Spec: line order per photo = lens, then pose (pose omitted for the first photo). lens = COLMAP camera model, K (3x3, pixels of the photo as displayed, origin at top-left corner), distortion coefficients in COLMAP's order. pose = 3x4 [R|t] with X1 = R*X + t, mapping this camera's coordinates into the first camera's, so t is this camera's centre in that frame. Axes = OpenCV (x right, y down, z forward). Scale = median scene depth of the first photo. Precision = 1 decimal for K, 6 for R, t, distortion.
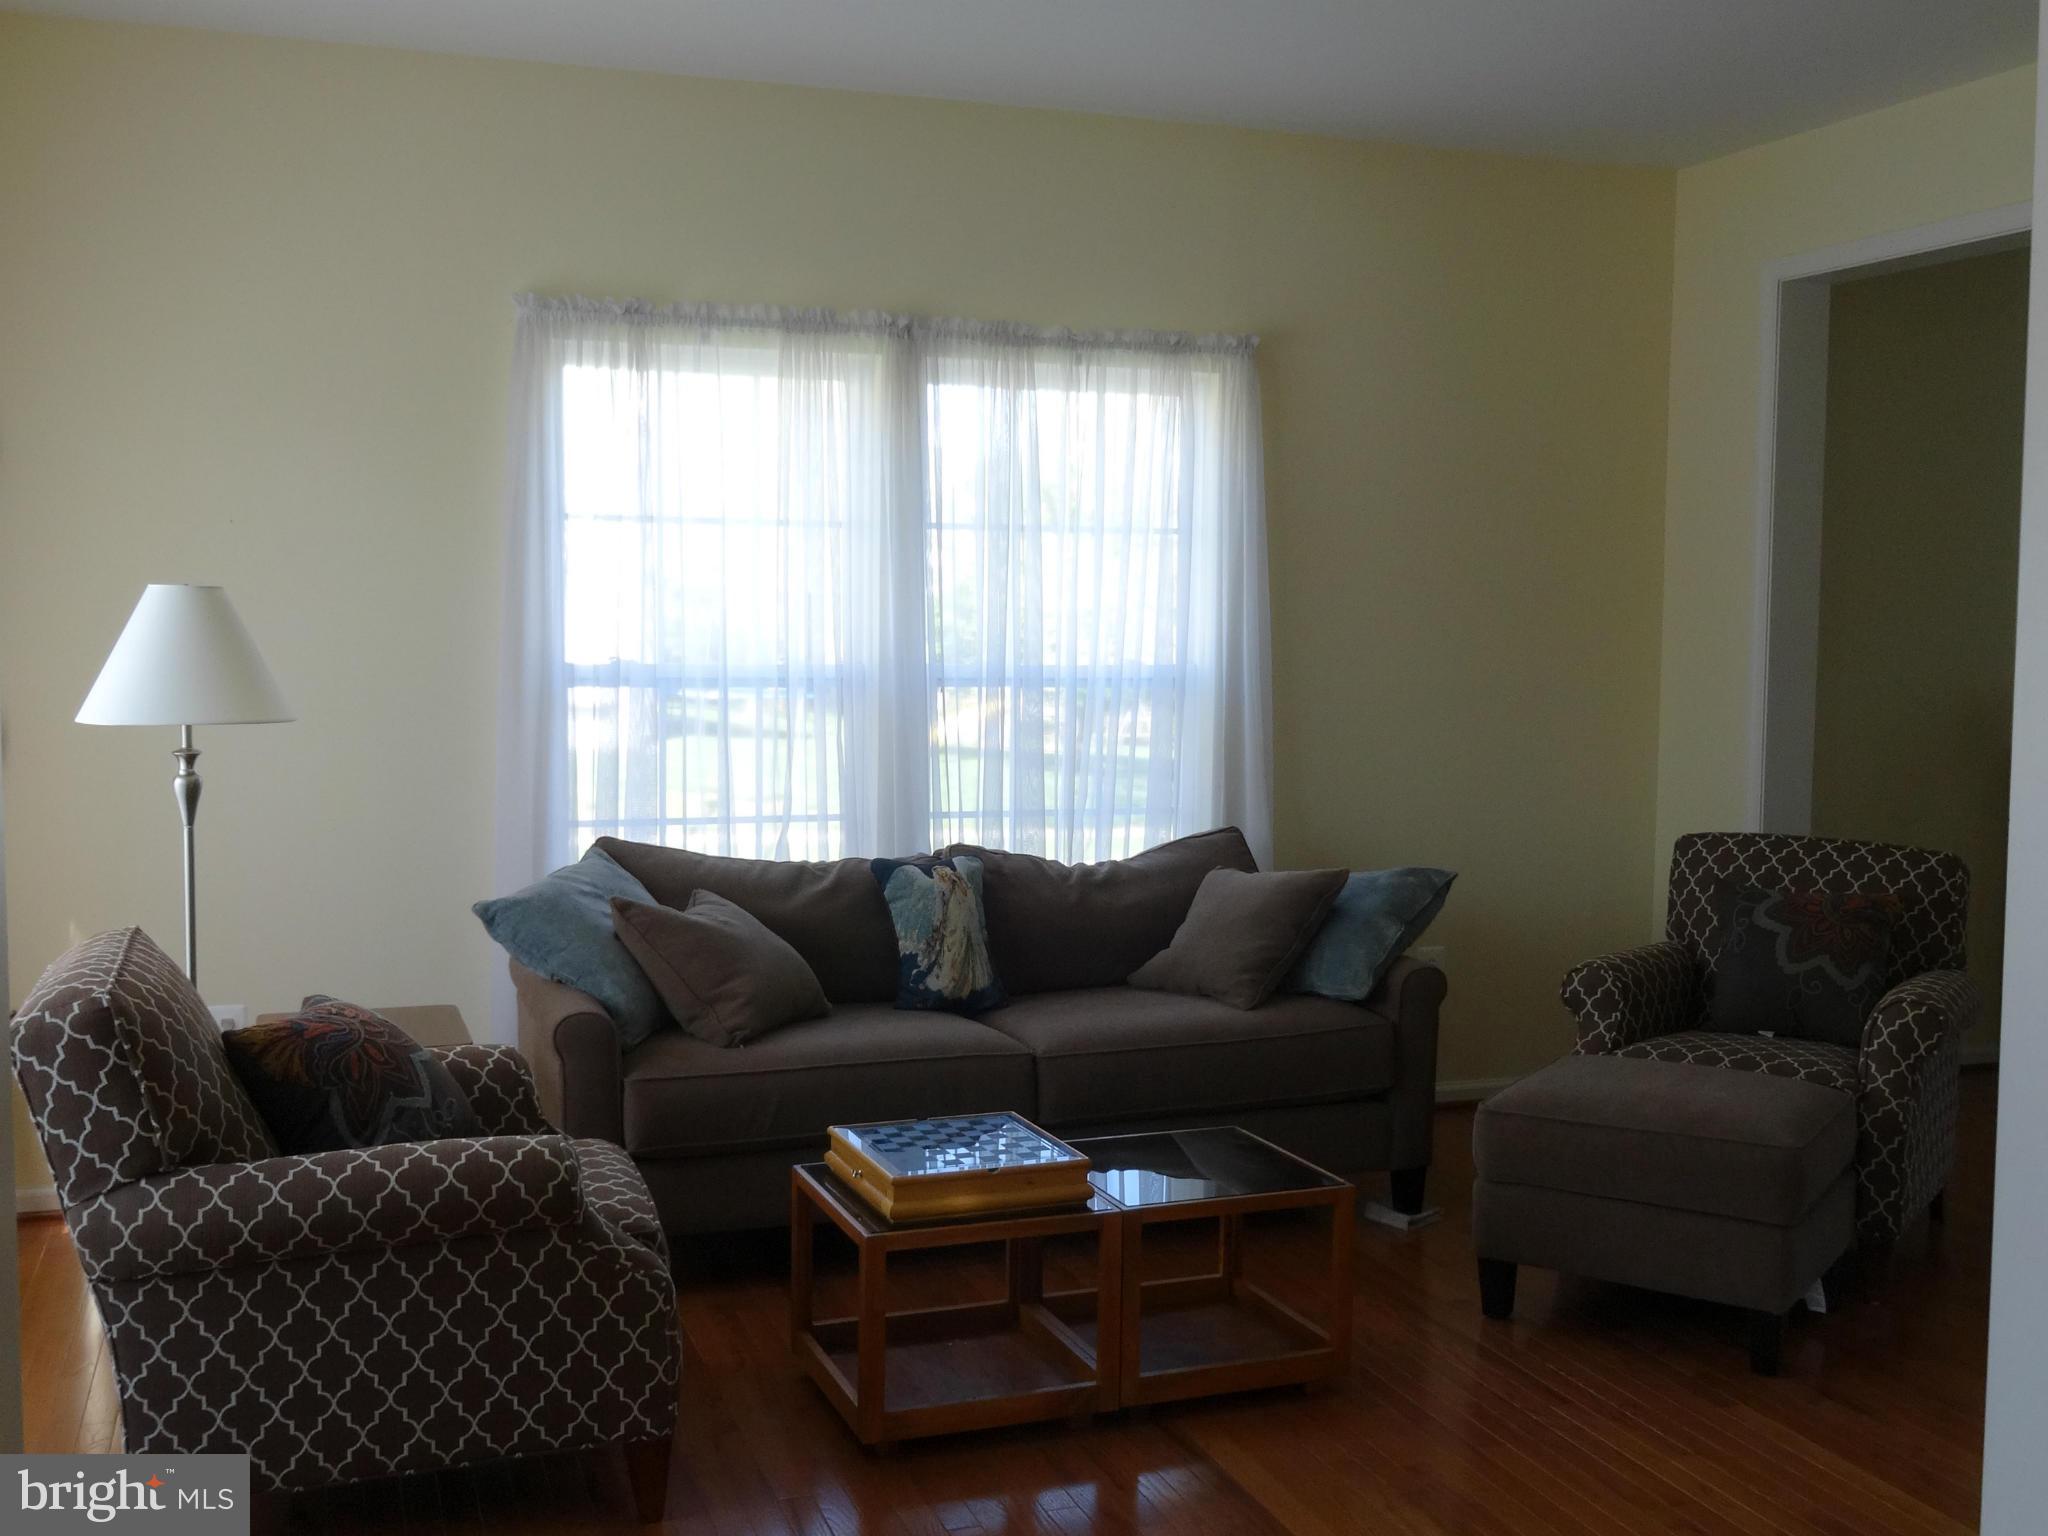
lens RADIAL K [[2215.8, 0, 1025.3], [0, 2215.8, 766.5], [0, 0, 1]] dist [0.009547, 0.000000]
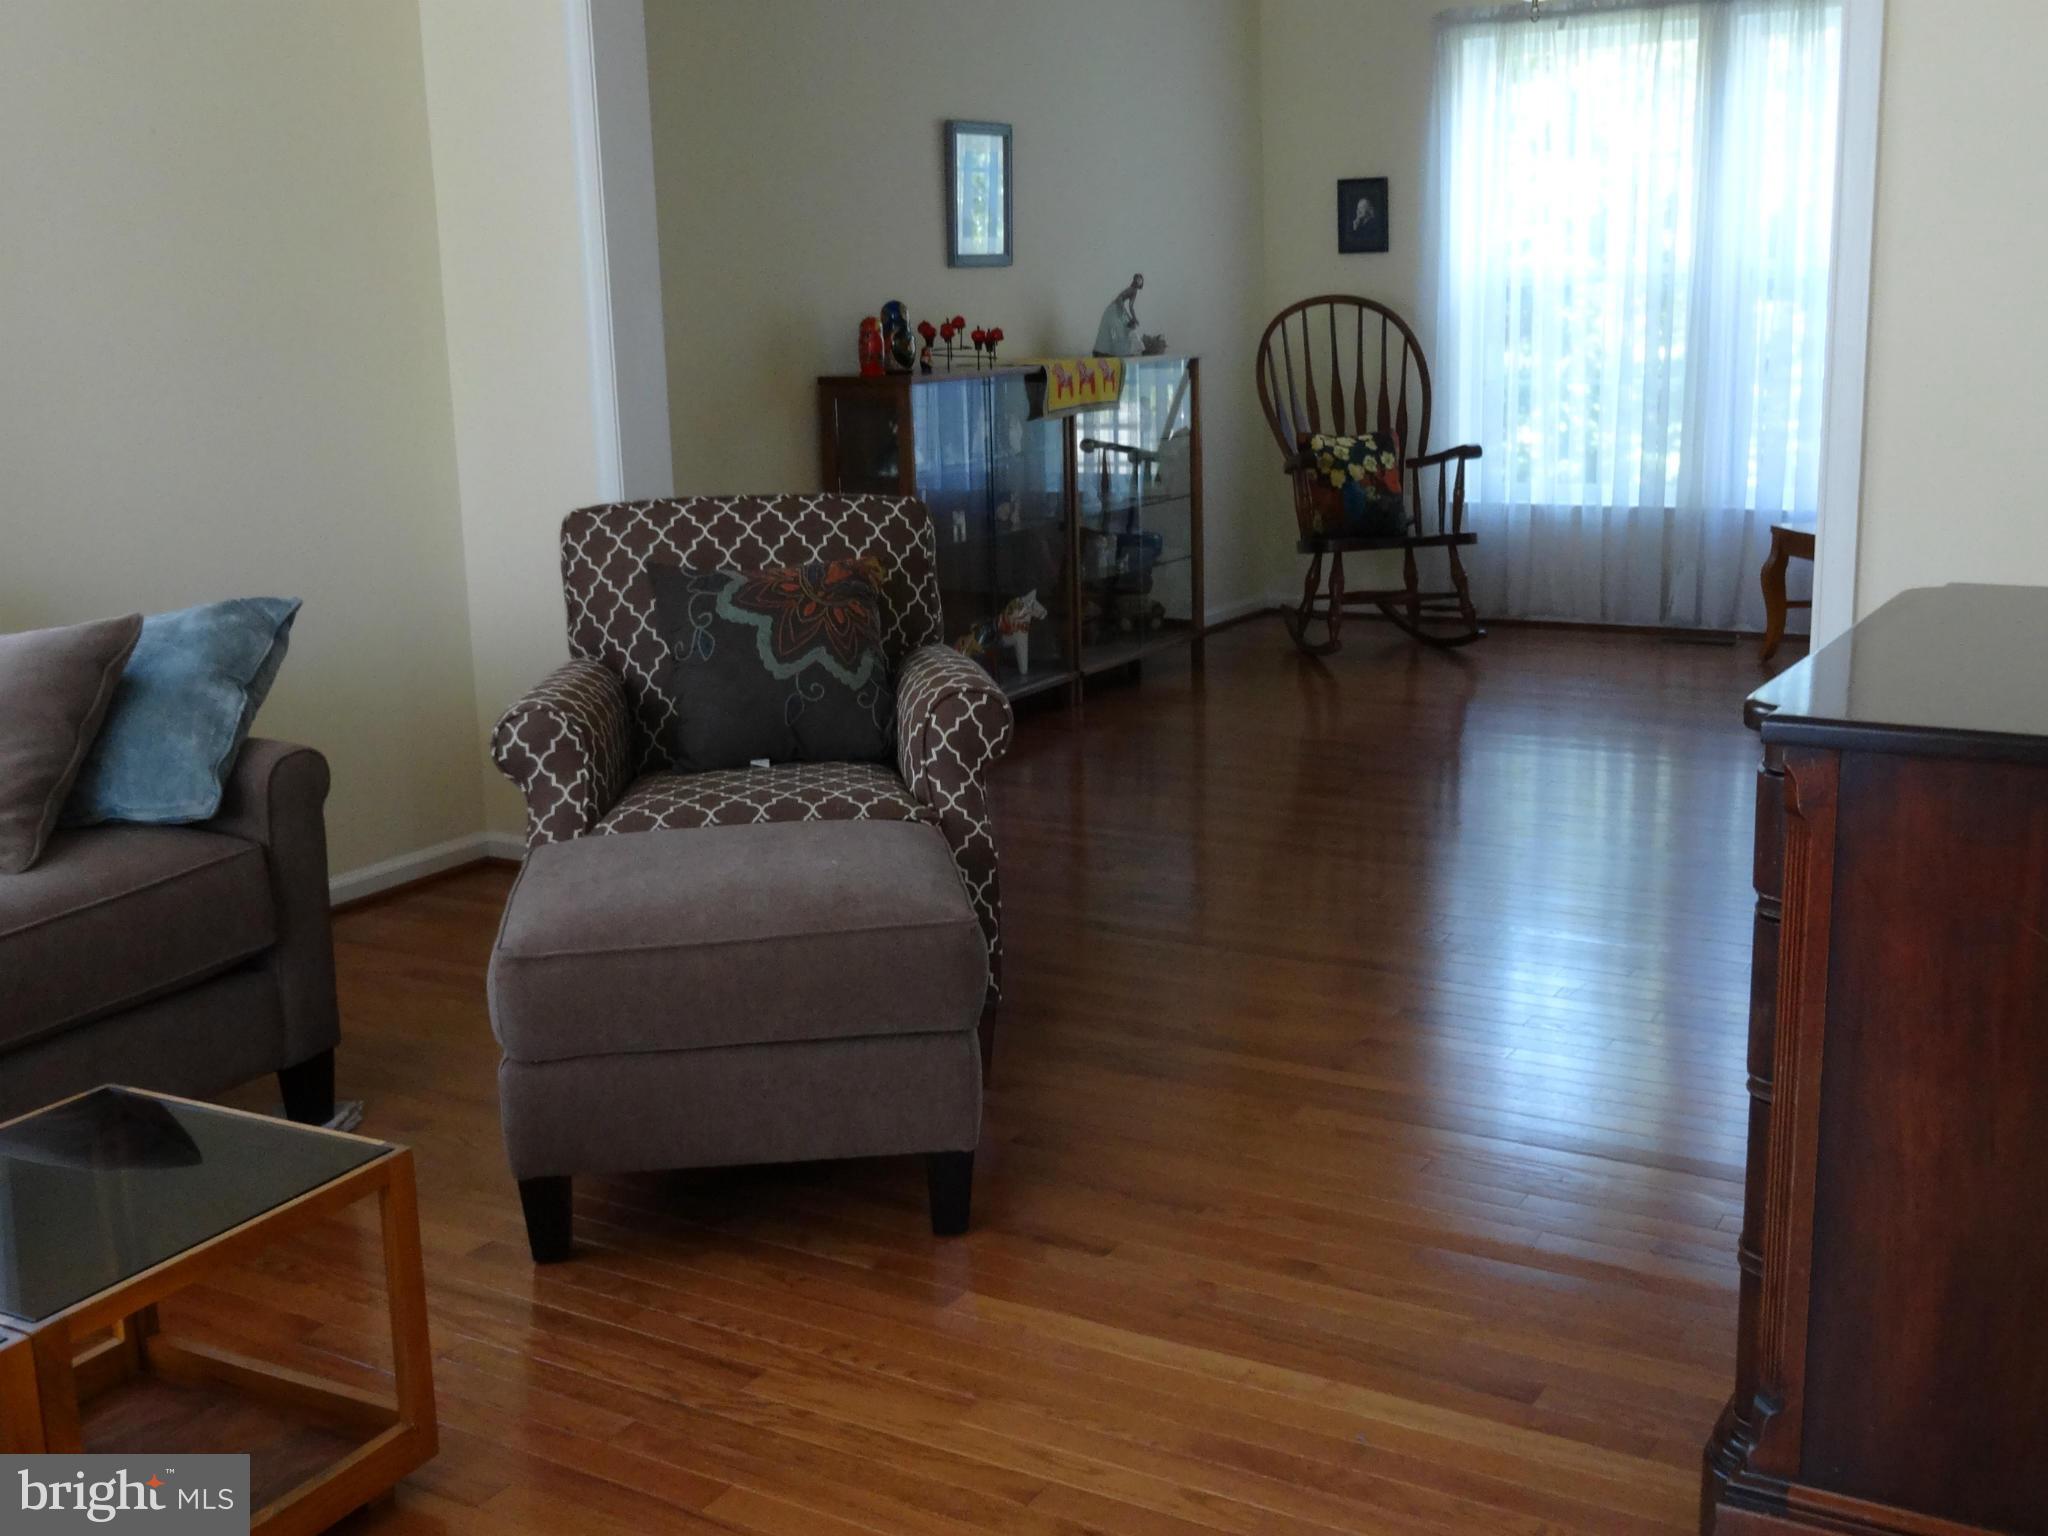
lens RADIAL K [[2215.8, 0, 1022.3], [0, 2215.8, 772.1], [0, 0, 1]] dist [0.009547, 0.000000]
pose [[0.765412, -0.169314, 0.620868, -0.057502], [0.086504, 0.983083, 0.161449, 0.011495], [-0.637700, -0.069868, 0.767110, 0.375825]]
